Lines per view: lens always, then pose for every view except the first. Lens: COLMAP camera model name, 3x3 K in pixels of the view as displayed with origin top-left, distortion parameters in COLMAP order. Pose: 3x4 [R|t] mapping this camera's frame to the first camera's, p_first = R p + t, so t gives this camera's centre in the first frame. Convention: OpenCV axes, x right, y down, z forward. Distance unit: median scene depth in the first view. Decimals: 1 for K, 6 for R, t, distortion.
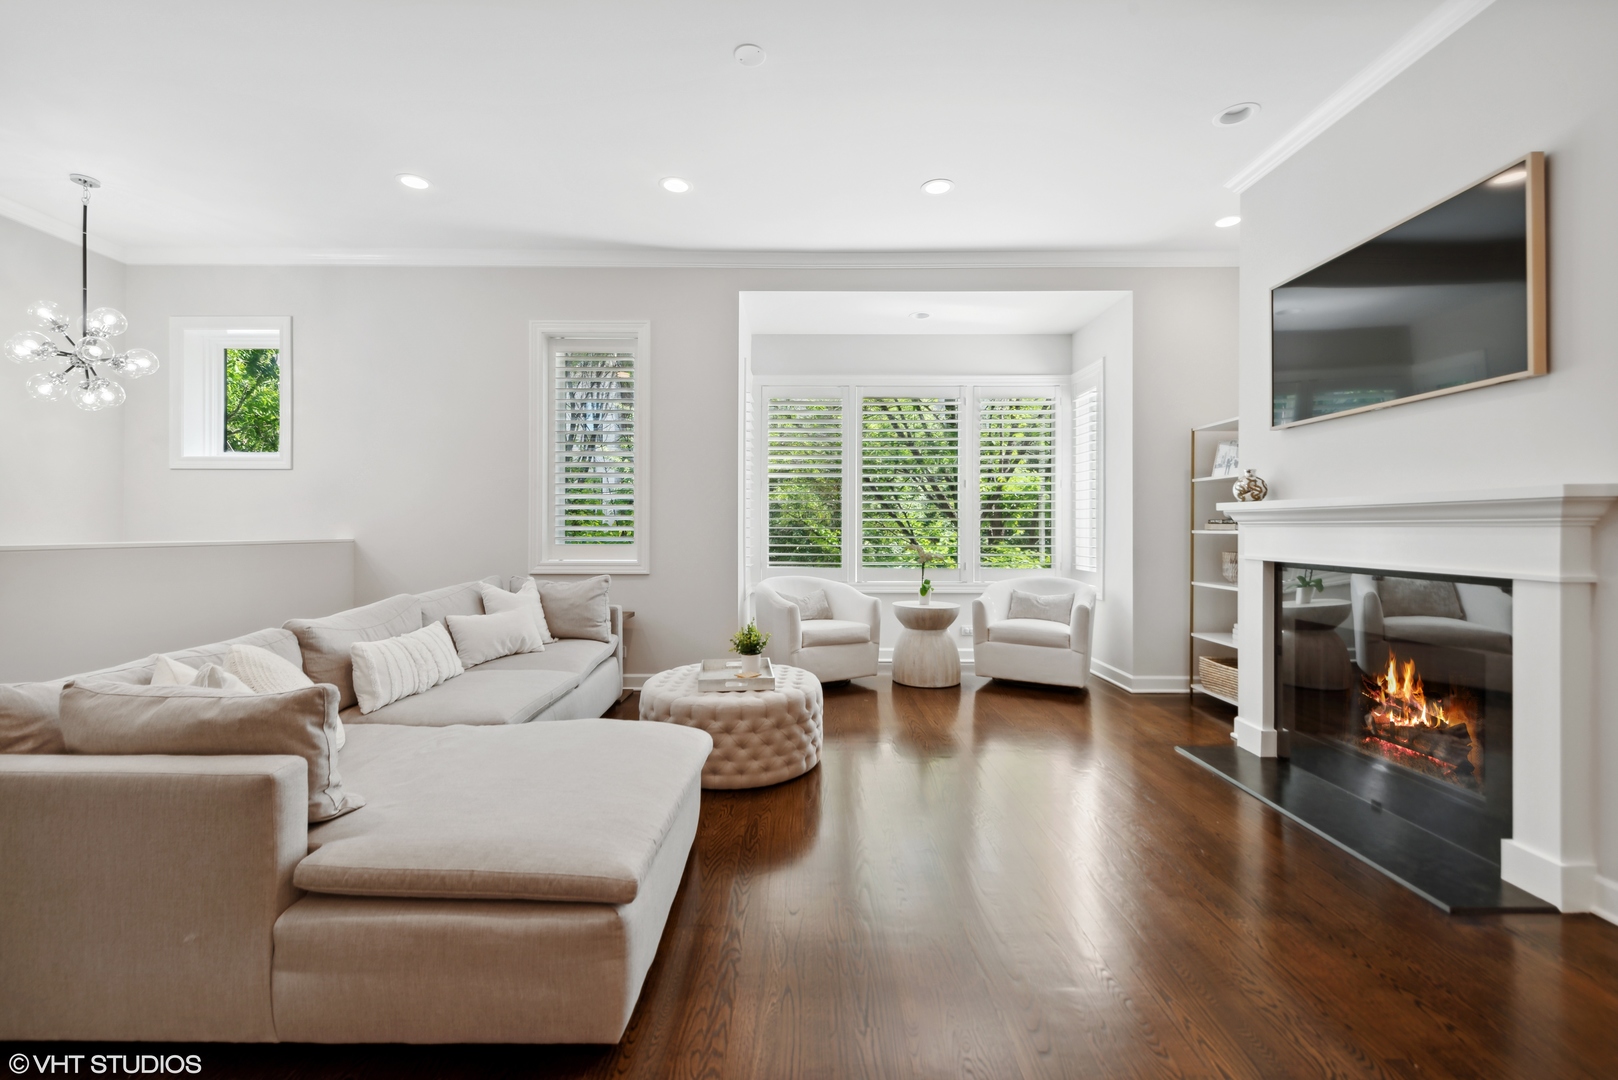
lens RADIAL K [[728.1, 0, 815.0], [0, 728.1, 527.3], [0, 0, 1]] dist [-0.001183, -0.000016]
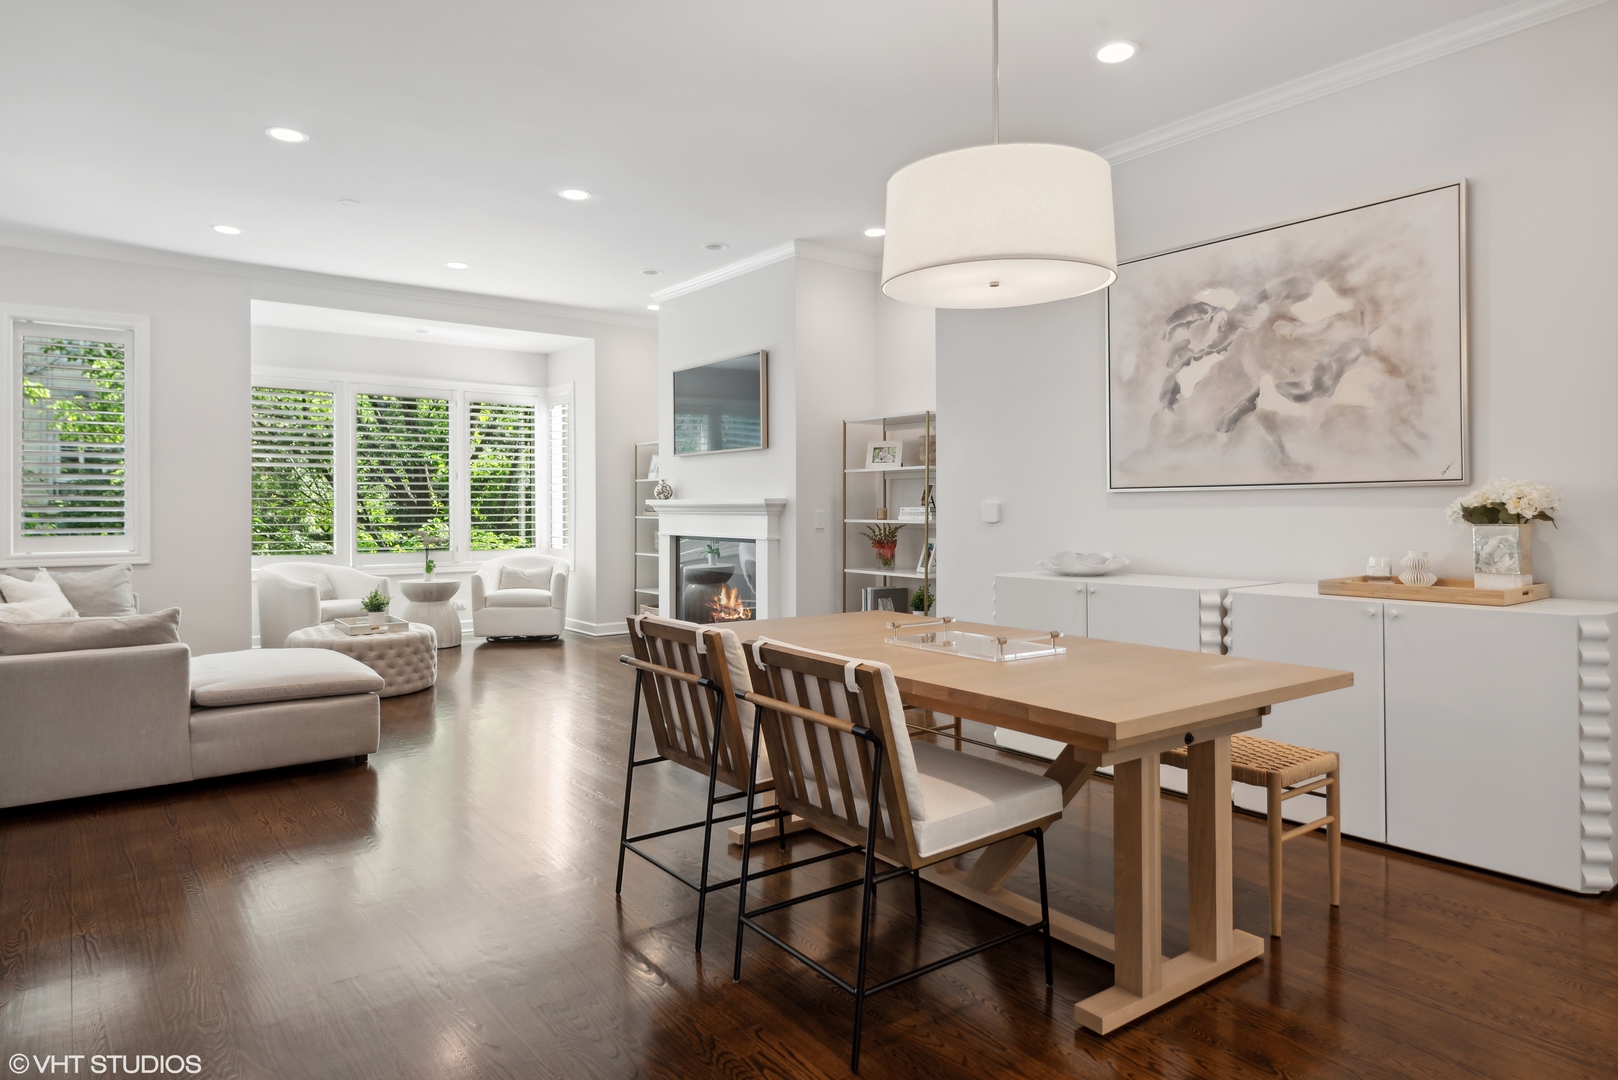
lens RADIAL K [[915.8, 0, 816.5], [0, 915.8, 504.2], [0, 0, 1]] dist [0.004729, 0.000159]
pose [[0.798569, -0.000648, 0.601903, -0.294213], [0.003373, 0.999989, -0.003398, -0.013561], [-0.601894, 0.004743, 0.798562, -0.688424]]
